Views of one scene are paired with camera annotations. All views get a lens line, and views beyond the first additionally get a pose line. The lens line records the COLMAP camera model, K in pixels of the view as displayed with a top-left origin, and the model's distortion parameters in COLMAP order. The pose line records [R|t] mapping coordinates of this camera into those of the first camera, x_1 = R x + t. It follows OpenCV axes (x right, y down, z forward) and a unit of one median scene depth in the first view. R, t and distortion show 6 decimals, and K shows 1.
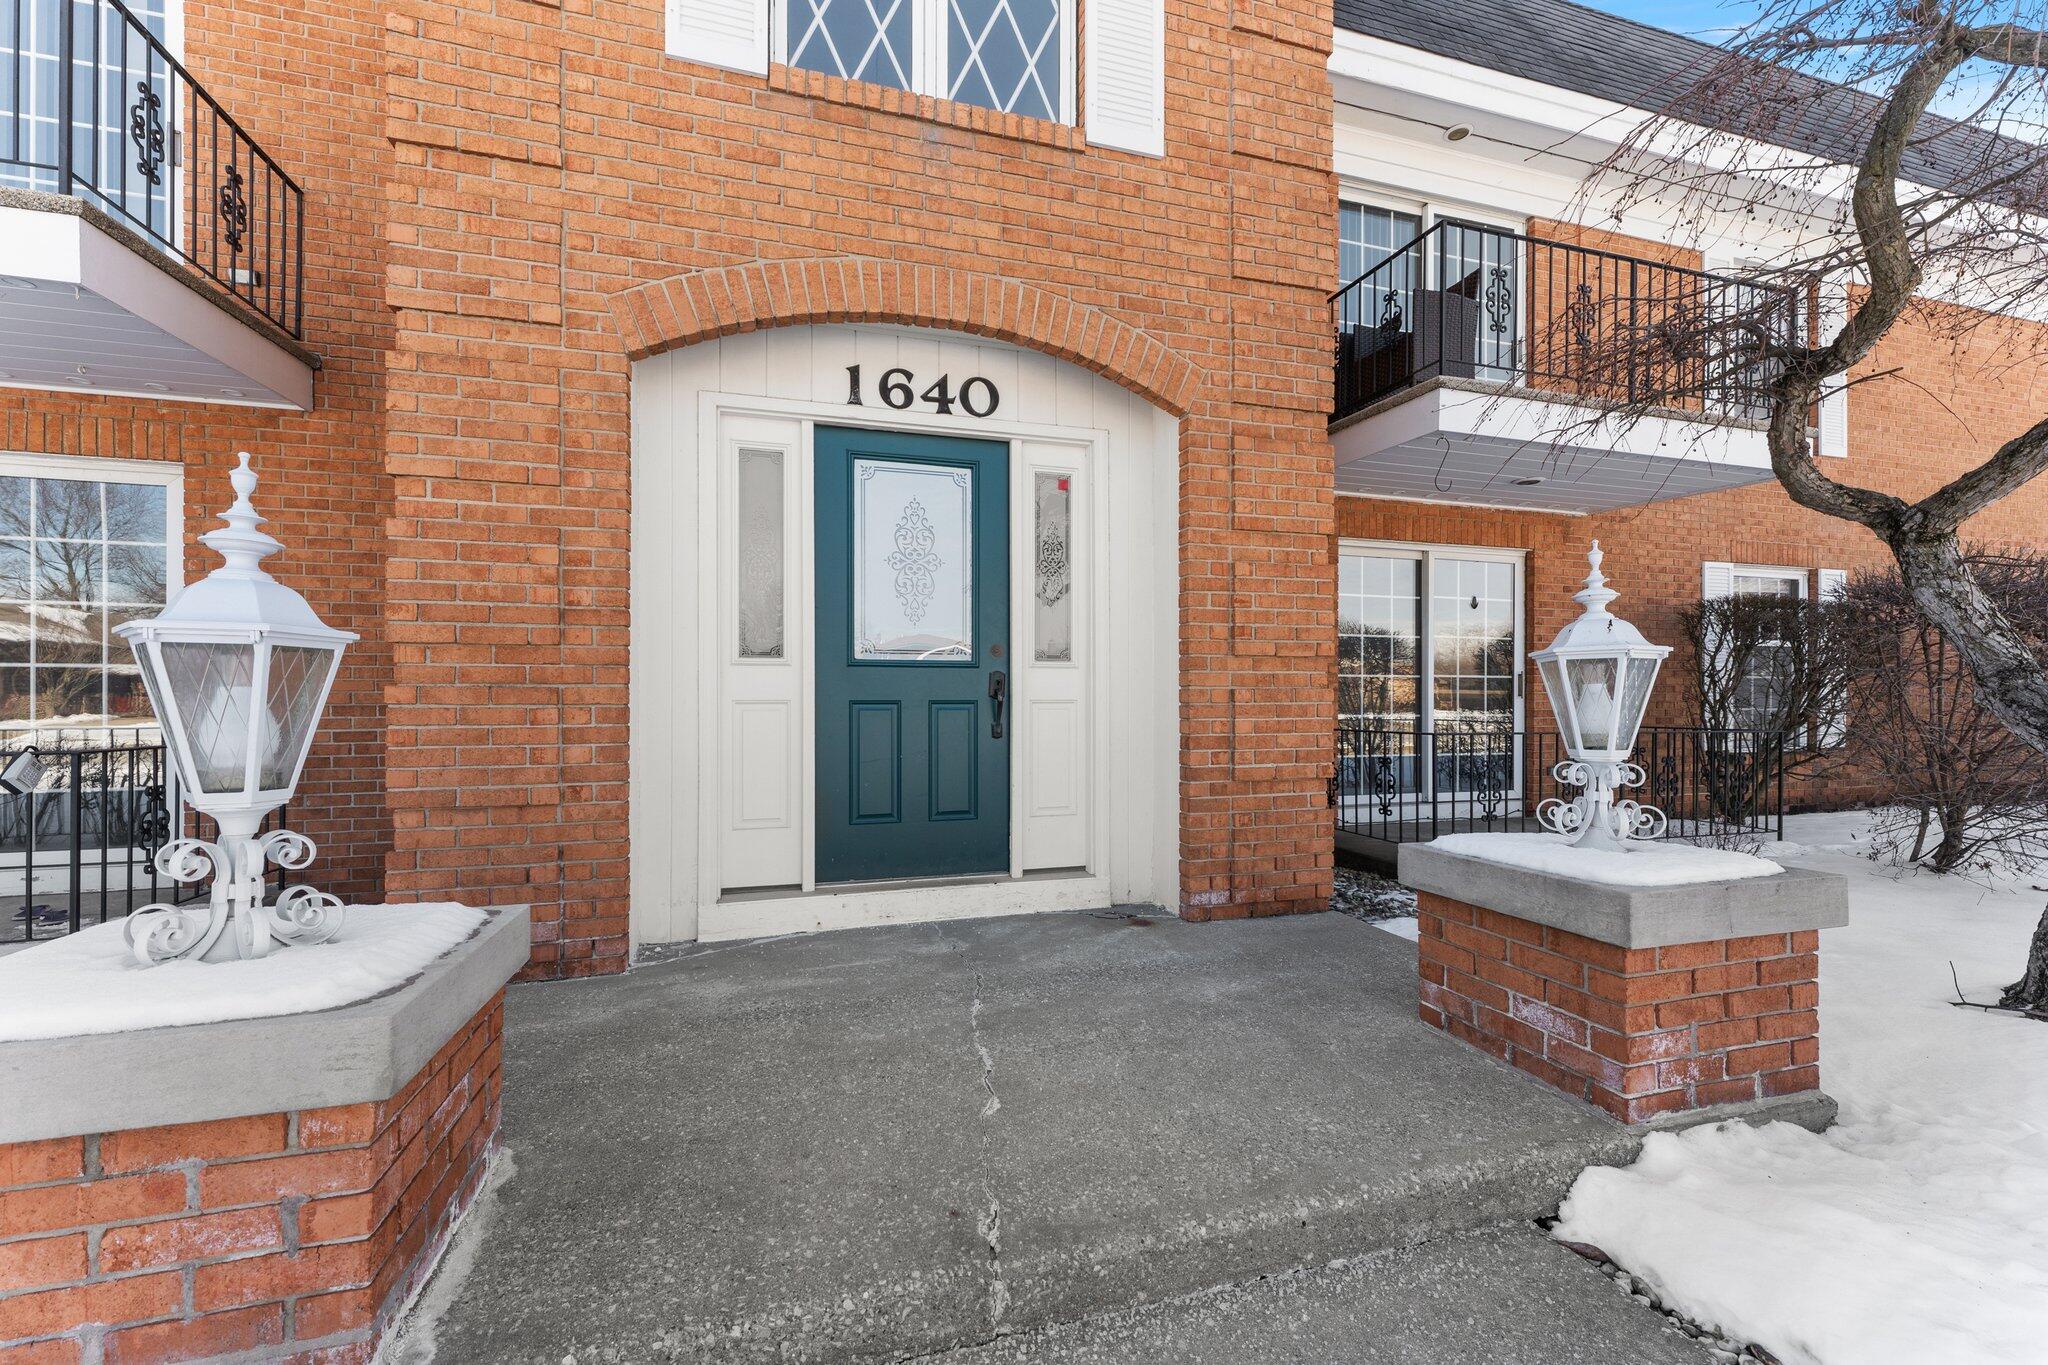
lens RADIAL K [[829.3, 0, 1024.1], [0, 829.3, 693.4], [0, 0, 1]] dist [0.002265, -0.001018]
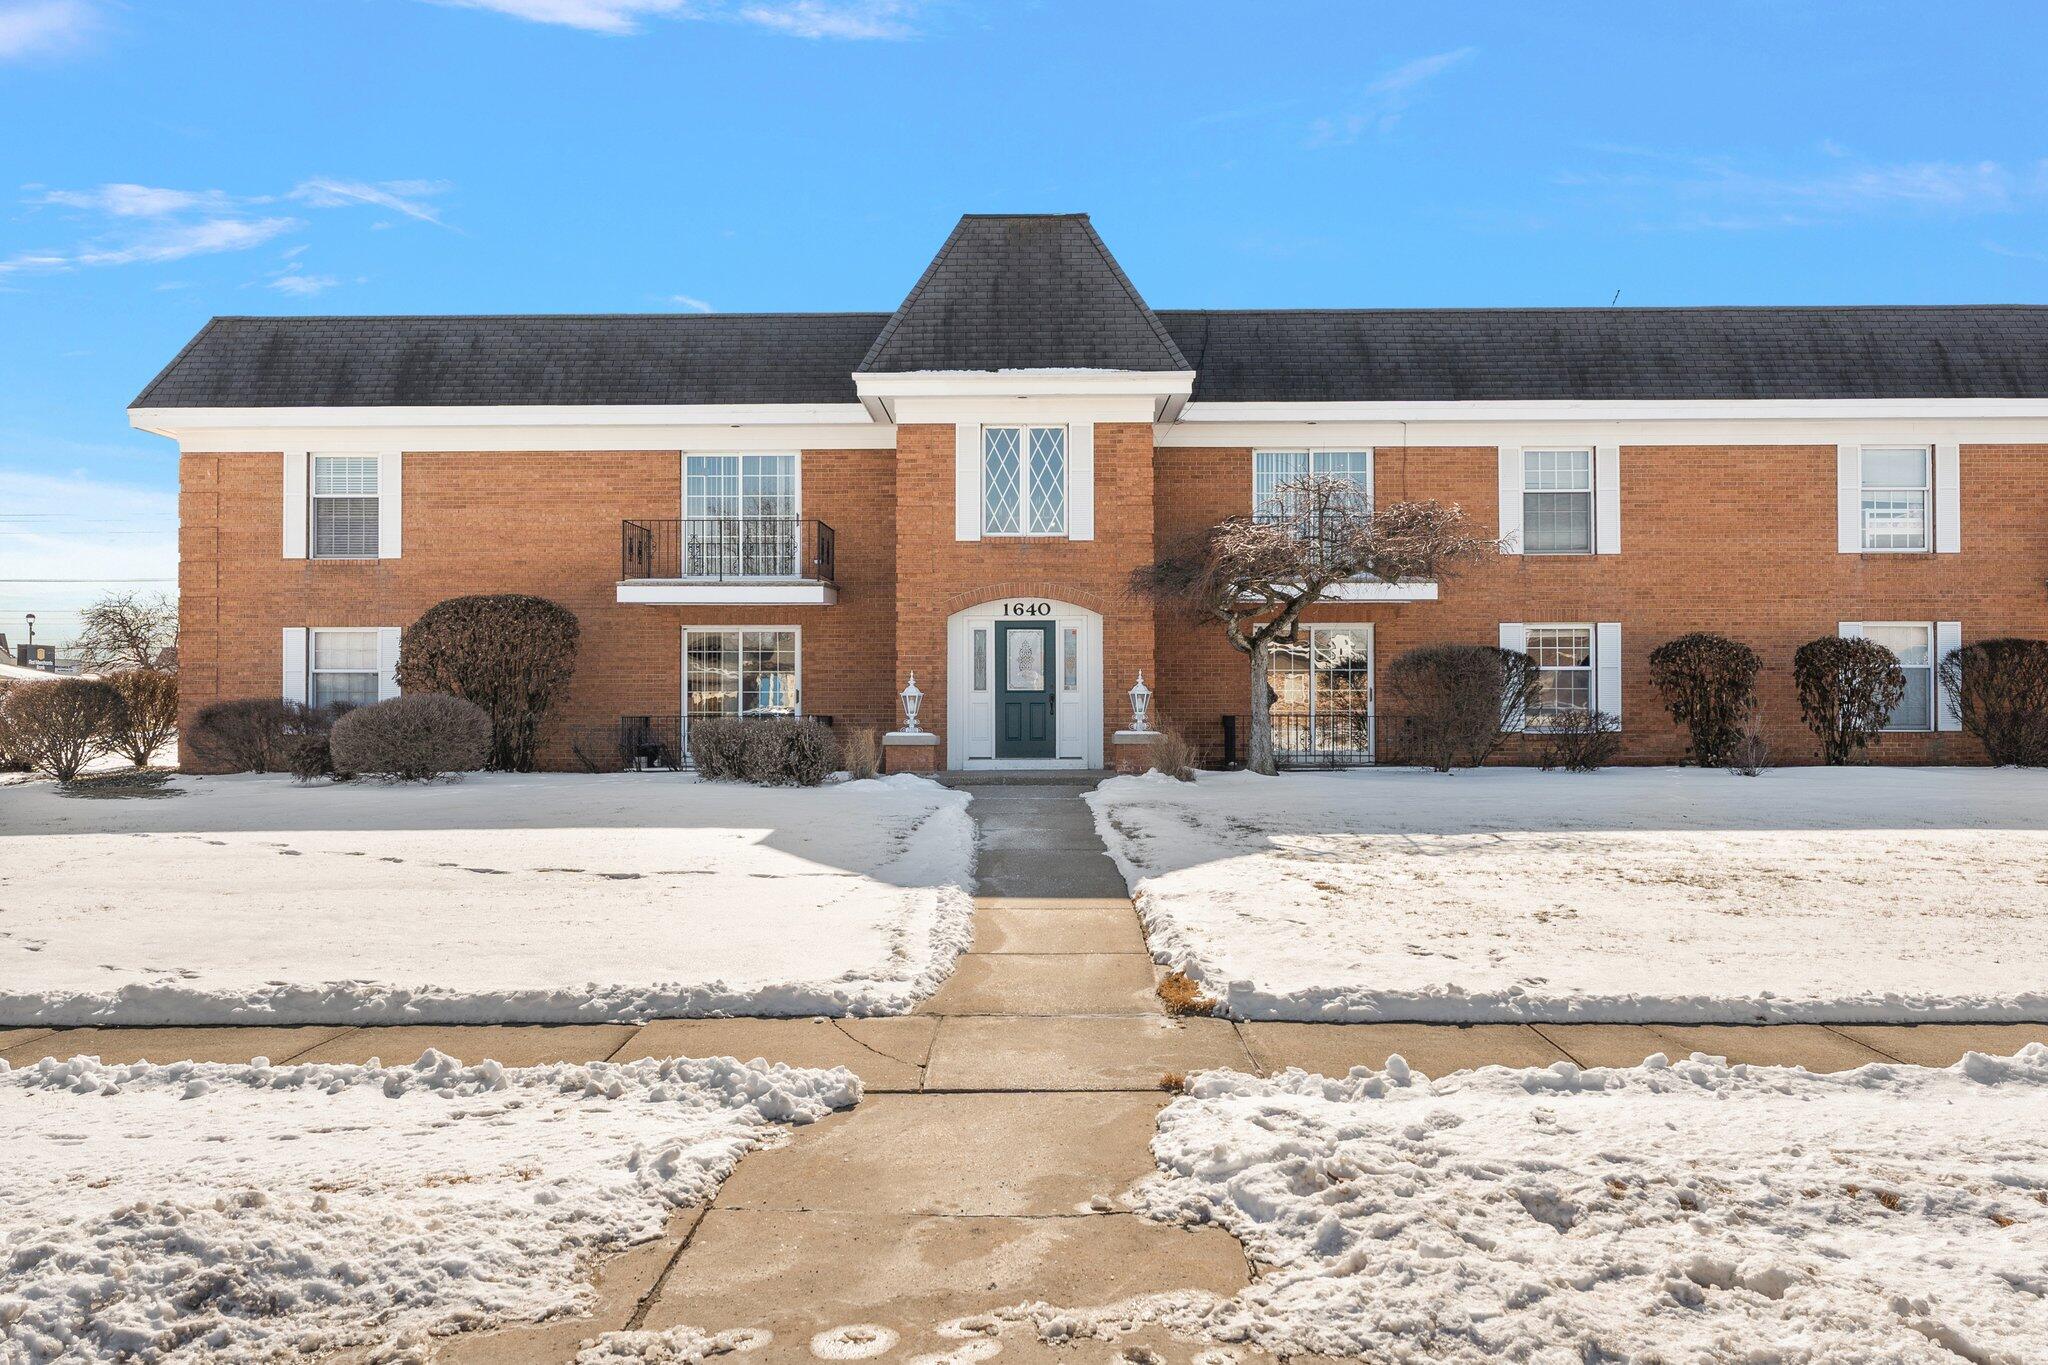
lens RADIAL K [[1533.8, 0, 1025.4], [0, 1533.8, 683.1], [0, 0, 1]] dist [0.000982, 0.000028]
pose [[0.952952, -0.003489, -0.303103, 1.724034], [0.000941, 0.999963, -0.008552, -0.017677], [0.303121, 0.007864, 0.952920, -4.819378]]
